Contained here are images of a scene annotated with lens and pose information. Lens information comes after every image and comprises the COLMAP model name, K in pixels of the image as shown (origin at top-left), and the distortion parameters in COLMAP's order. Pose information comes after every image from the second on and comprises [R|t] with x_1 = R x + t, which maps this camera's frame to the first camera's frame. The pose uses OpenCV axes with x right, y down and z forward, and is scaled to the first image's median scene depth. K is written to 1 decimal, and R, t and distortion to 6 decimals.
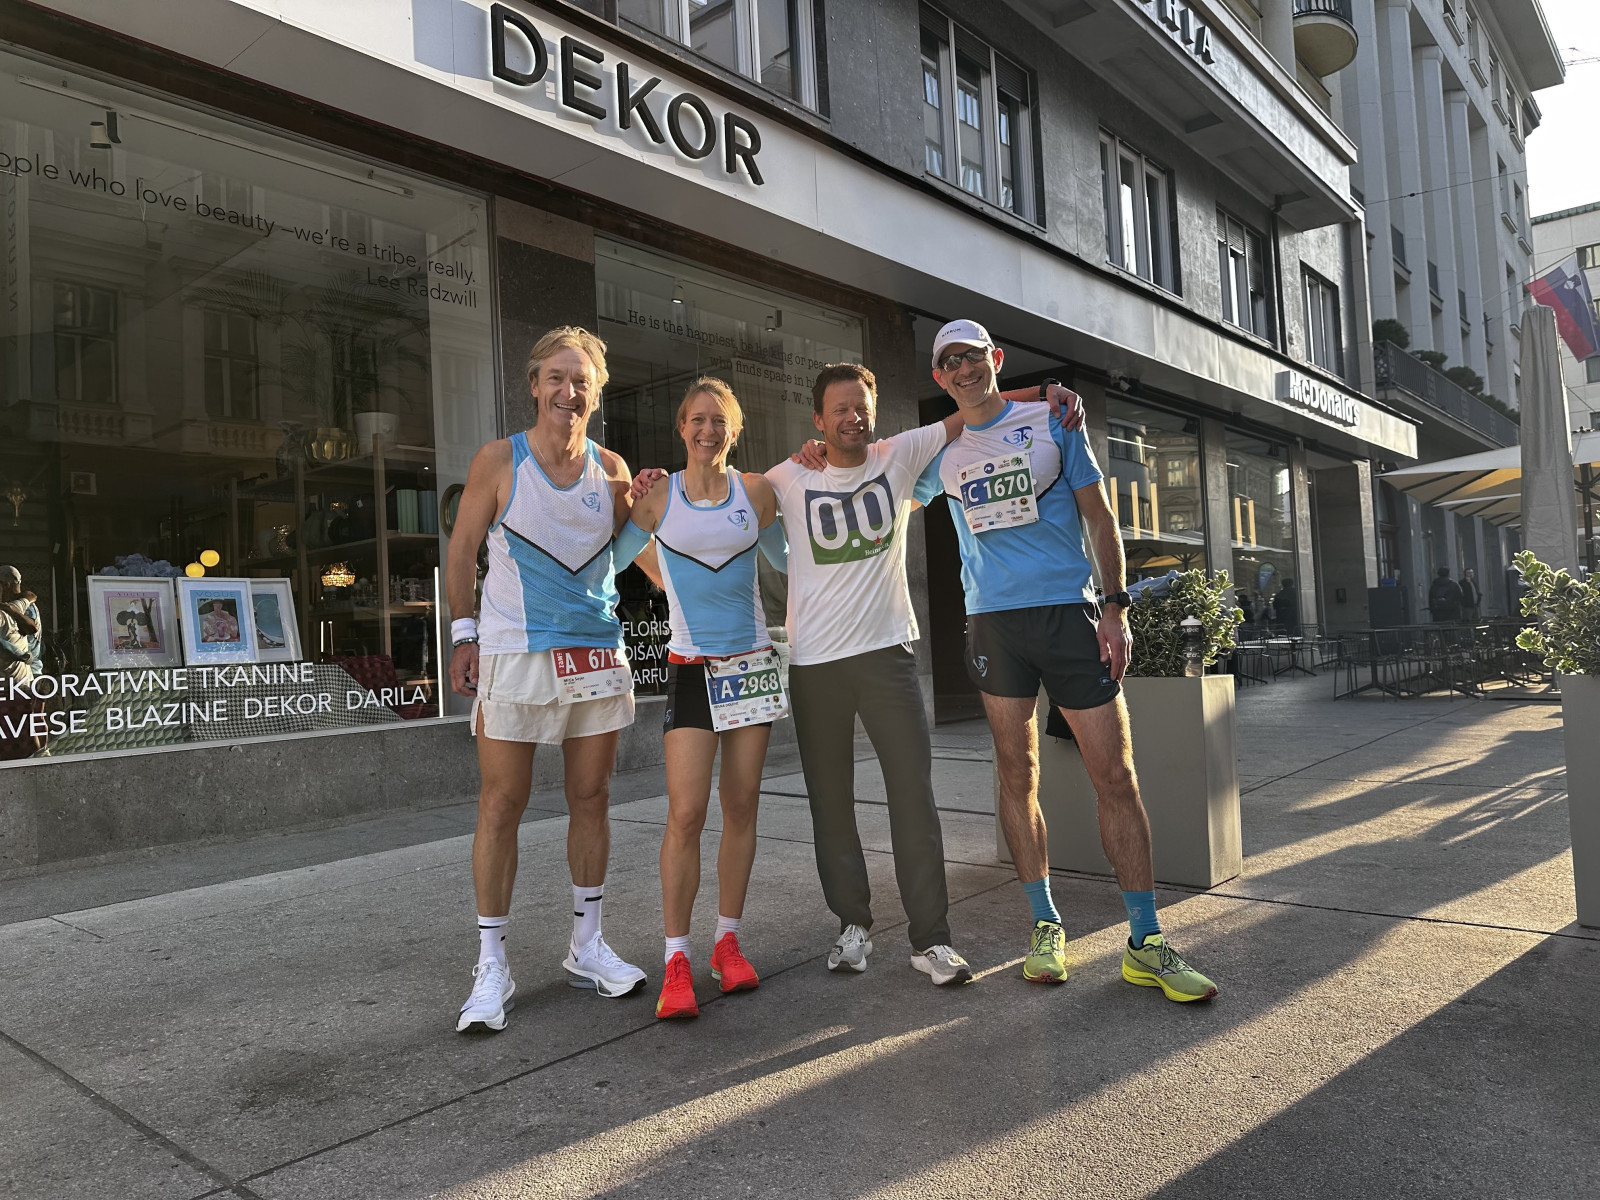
lens RADIAL K [[1119.7, 0, 801.9], [0, 1119.7, 592.4], [0, 0, 1]] dist [0.030538, -0.034283]
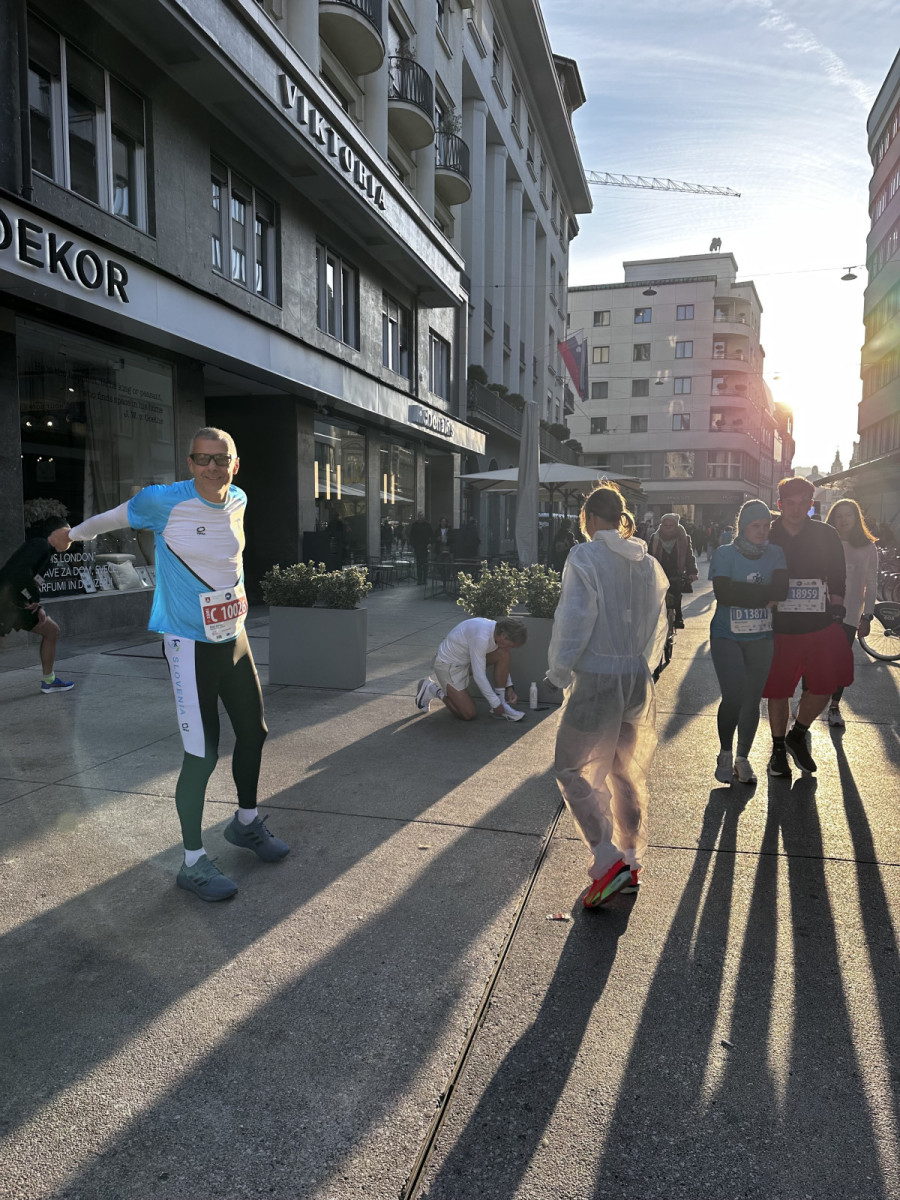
lens RADIAL K [[839.8, 0, 445.2], [0, 839.8, 610.7], [0, 0, 1]] dist [0.030538, -0.034283]
pose [[0.903751, 0.010413, 0.427932, -0.133950], [-0.067397, 0.990696, 0.118230, -0.078407], [-0.422720, -0.135692, 0.896044, -0.385930]]
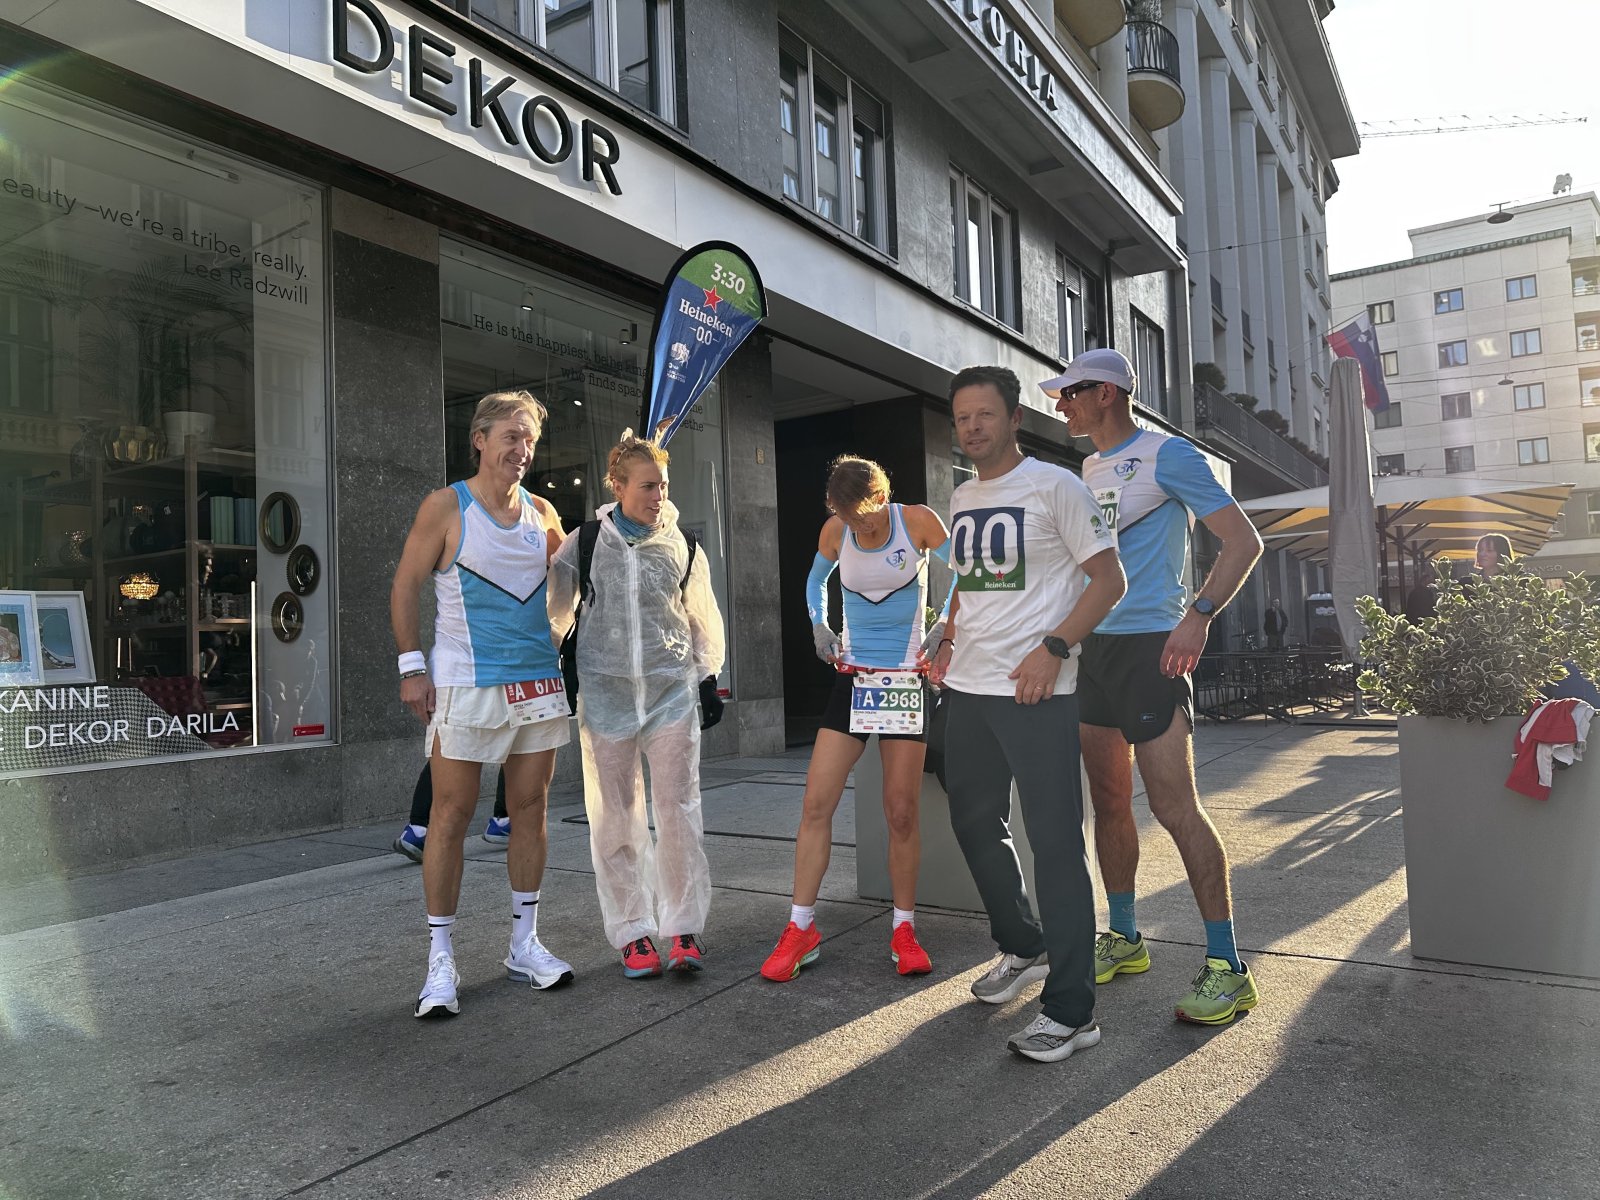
lens RADIAL K [[1119.7, 0, 803.3], [0, 1119.7, 592.2], [0, 0, 1]] dist [0.030538, -0.034283]
pose [[0.989756, 0.019427, 0.141441, -0.008653], [-0.017281, 0.999716, -0.016388, -0.005770], [-0.141719, 0.013776, 0.989811, 0.017713]]
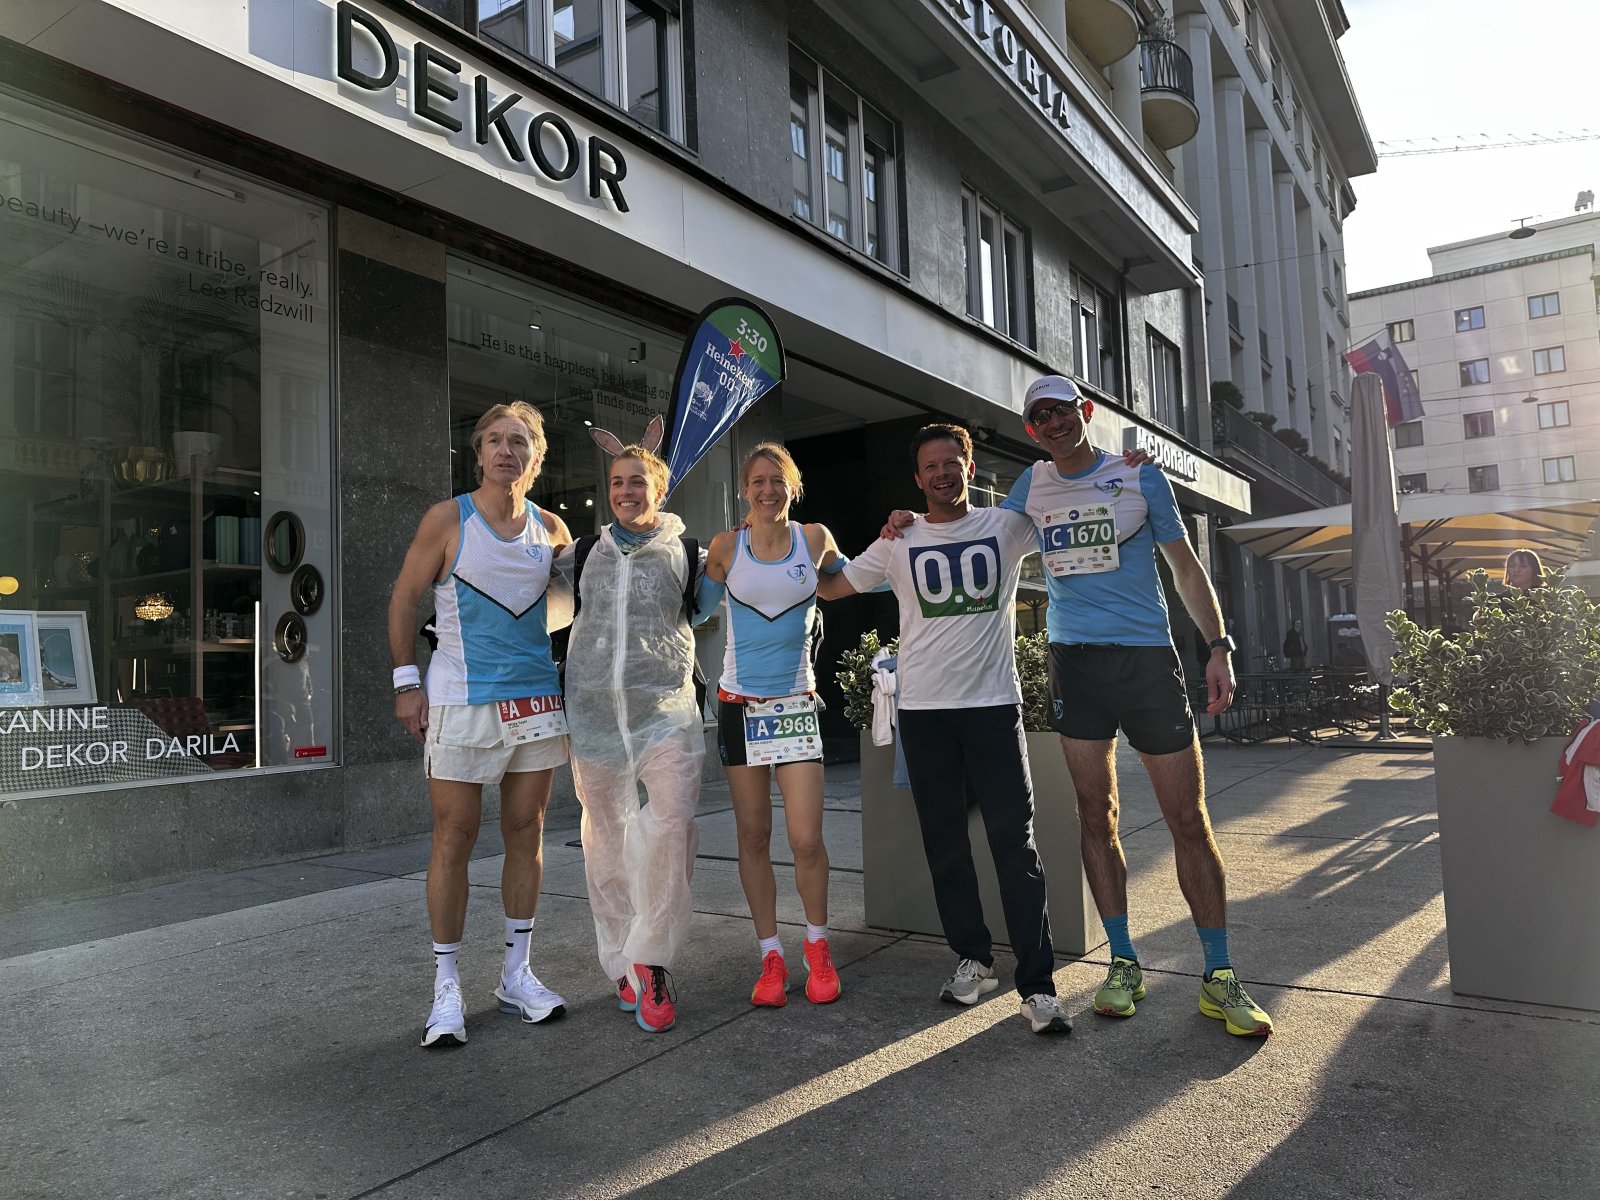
lens RADIAL K [[1119.7, 0, 793.7], [0, 1119.7, 590.6], [0, 0, 1]] dist [0.030538, -0.034283]
pose [[0.992729, 0.019937, 0.118706, -0.001358], [-0.015580, 0.999174, -0.037520, -0.003448], [-0.119356, 0.035398, 0.992220, 0.032974]]
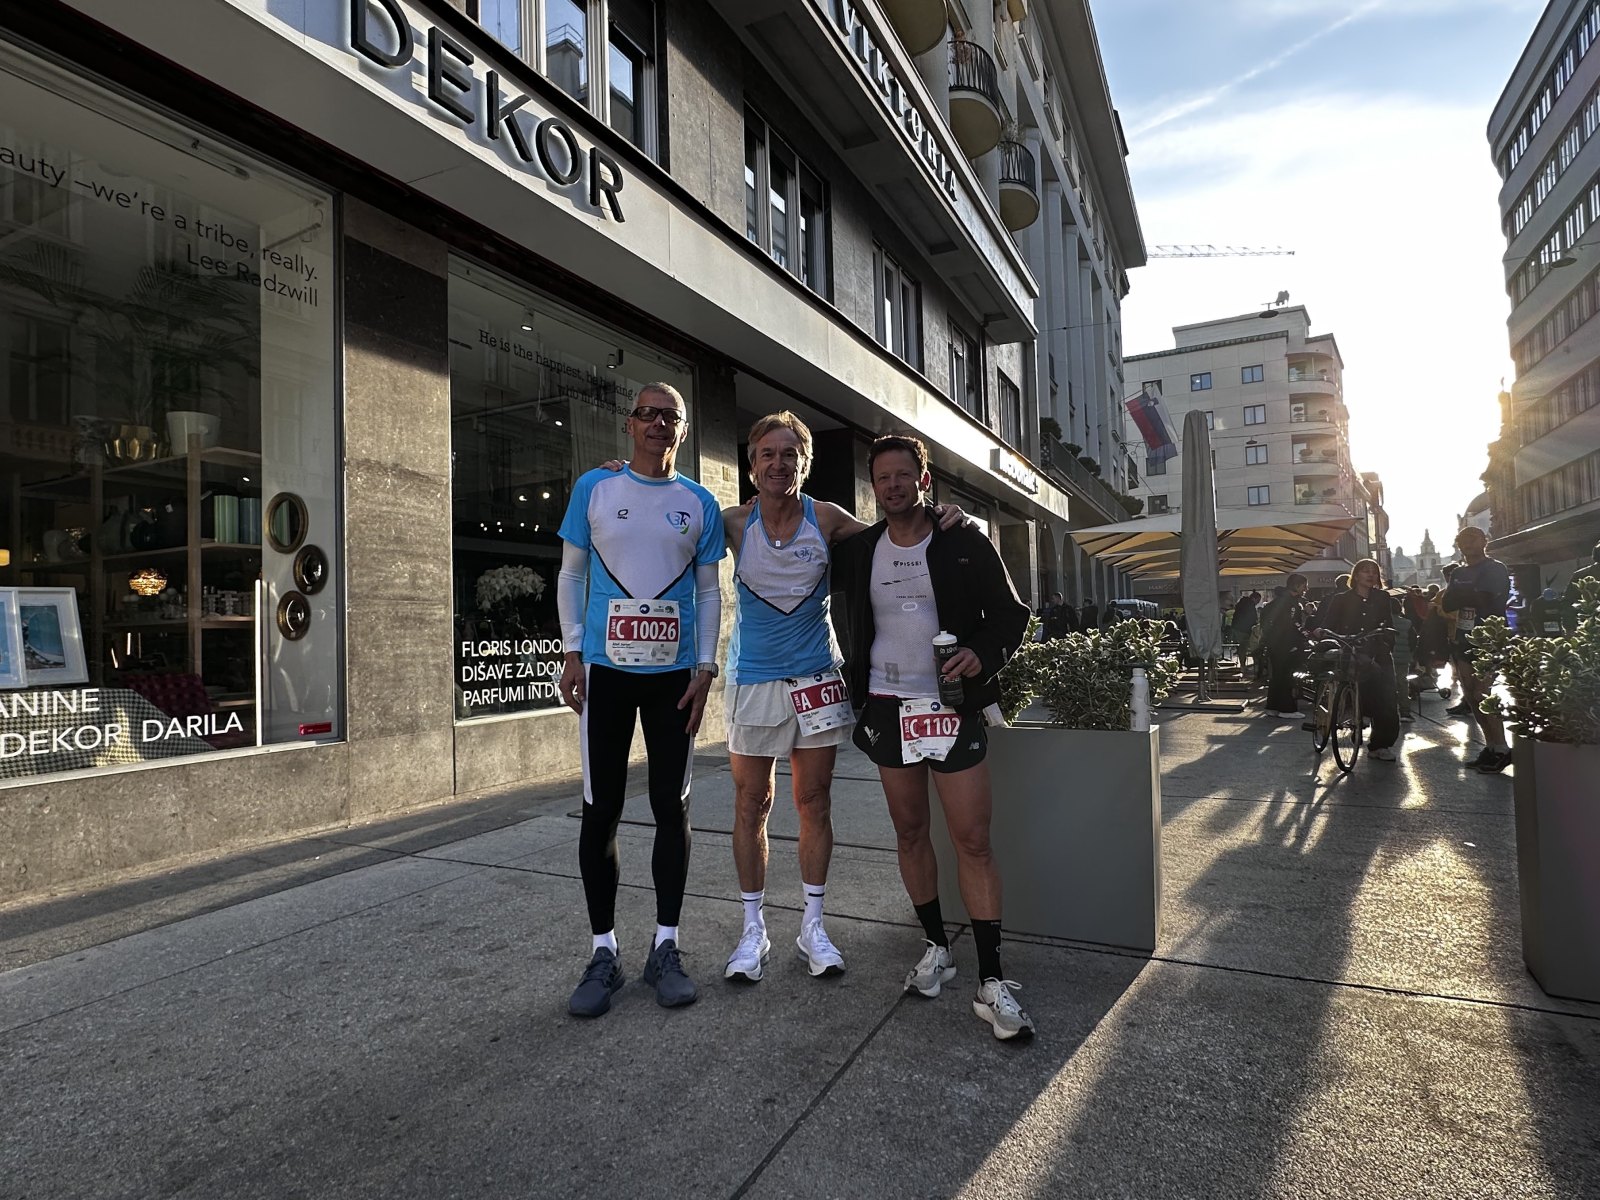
lens RADIAL K [[872.0, 0, 796.9], [0, 872.0, 602.4], [0, 0, 1]] dist [-0.004614, 0.001474]
pose [[0.969500, 0.030153, 0.243229, -0.059840], [-0.029216, 0.999545, -0.007459, -0.010476], [-0.243343, 0.000125, 0.969940, 0.166764]]
